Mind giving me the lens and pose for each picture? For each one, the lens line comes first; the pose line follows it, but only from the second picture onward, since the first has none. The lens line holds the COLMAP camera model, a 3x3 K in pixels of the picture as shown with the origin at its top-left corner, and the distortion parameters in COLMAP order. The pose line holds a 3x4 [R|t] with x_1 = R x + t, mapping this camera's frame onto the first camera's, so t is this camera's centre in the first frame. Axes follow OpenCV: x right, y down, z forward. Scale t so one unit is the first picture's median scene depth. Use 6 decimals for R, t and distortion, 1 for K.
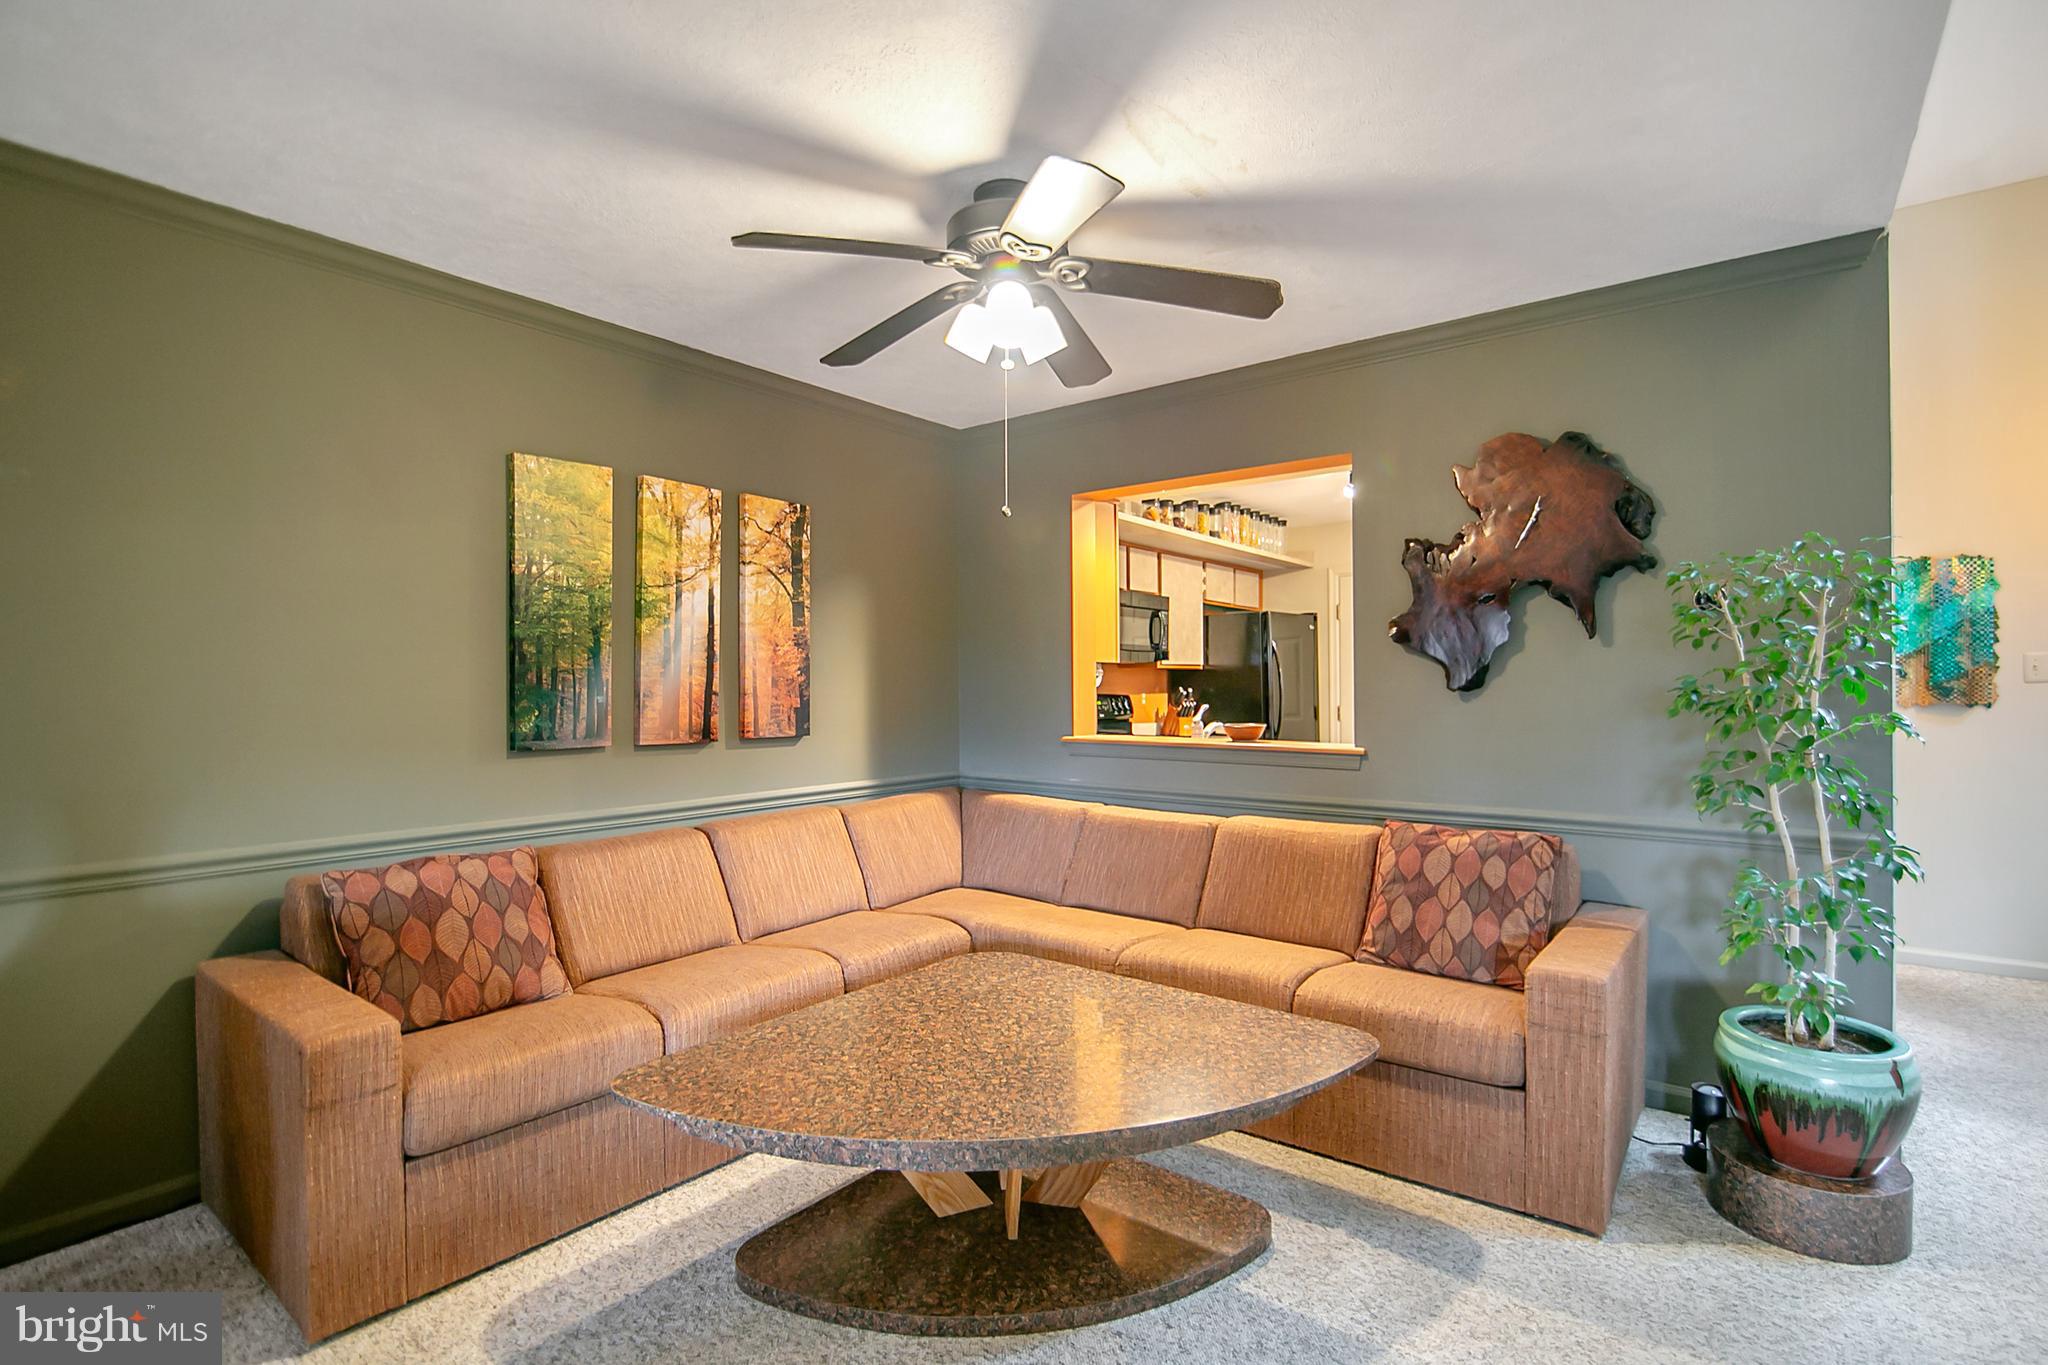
lens RADIAL K [[949.0, 0, 1037.0], [0, 949.0, 685.3], [0, 0, 1]] dist [-0.017834, -0.000612]
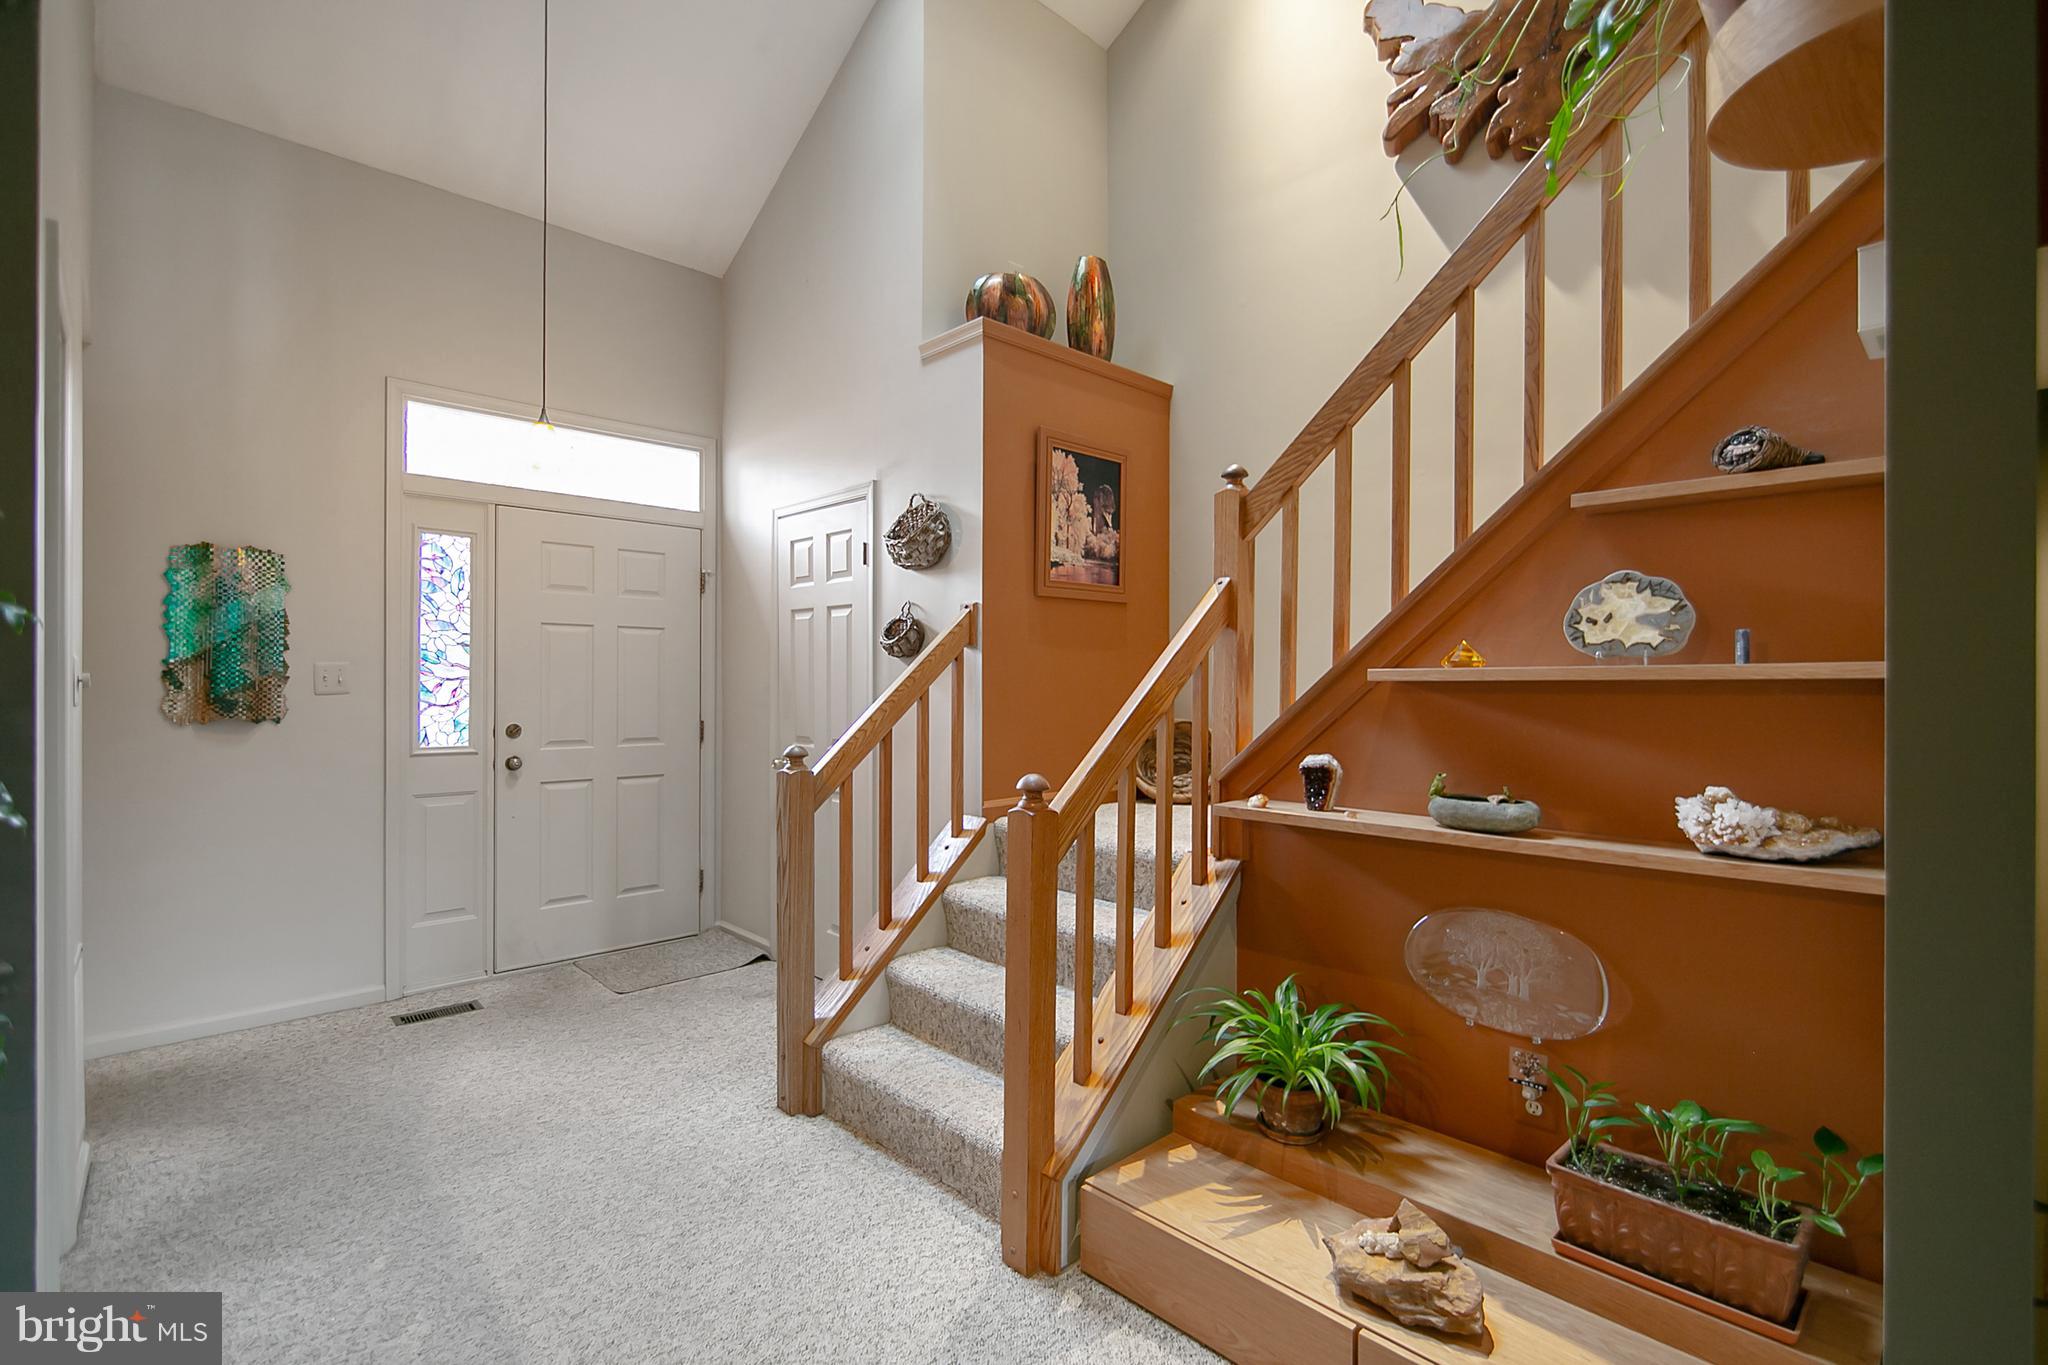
lens RADIAL K [[949.0, 0, 1045.9], [0, 949.0, 681.9], [0, 0, 1]] dist [-0.017834, -0.000612]
pose [[0.140743, 0.002227, 0.990044, 0.295620], [-0.002741, 0.999995, -0.001860, -0.018872], [-0.990042, -0.002452, 0.140749, 0.182014]]
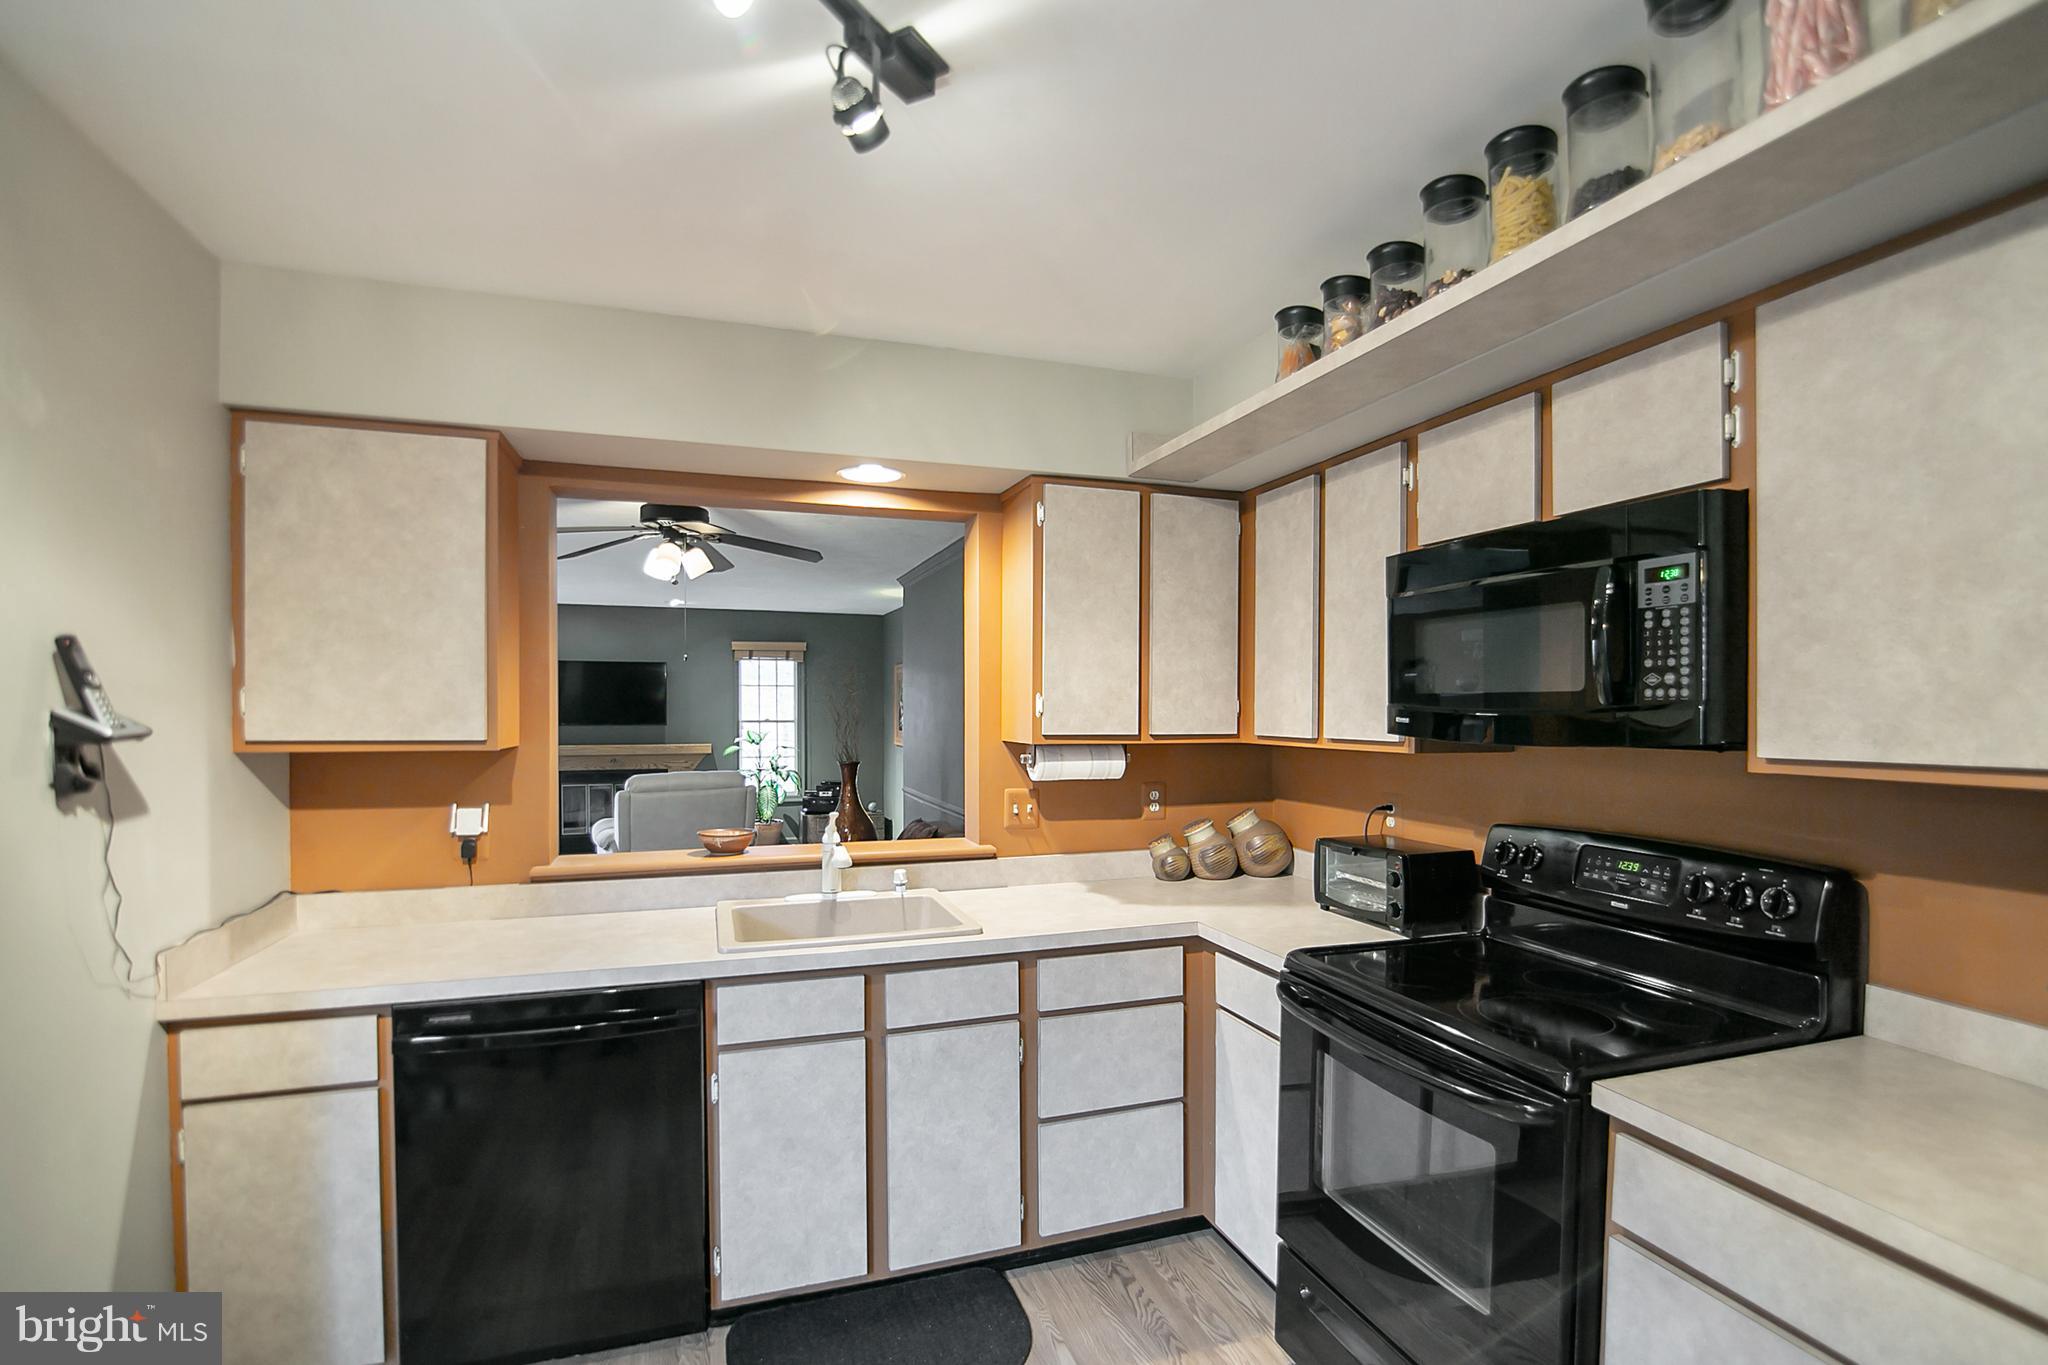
lens RADIAL K [[949.0, 0, 1037.9], [0, 949.0, 722.1], [0, 0, 1]] dist [-0.017834, -0.000612]
pose [[-0.541037, 0.015252, -0.840861, 0.835618], [-0.001716, 0.999813, 0.019239, -0.070200], [0.840997, 0.011852, -0.540910, 1.873219]]
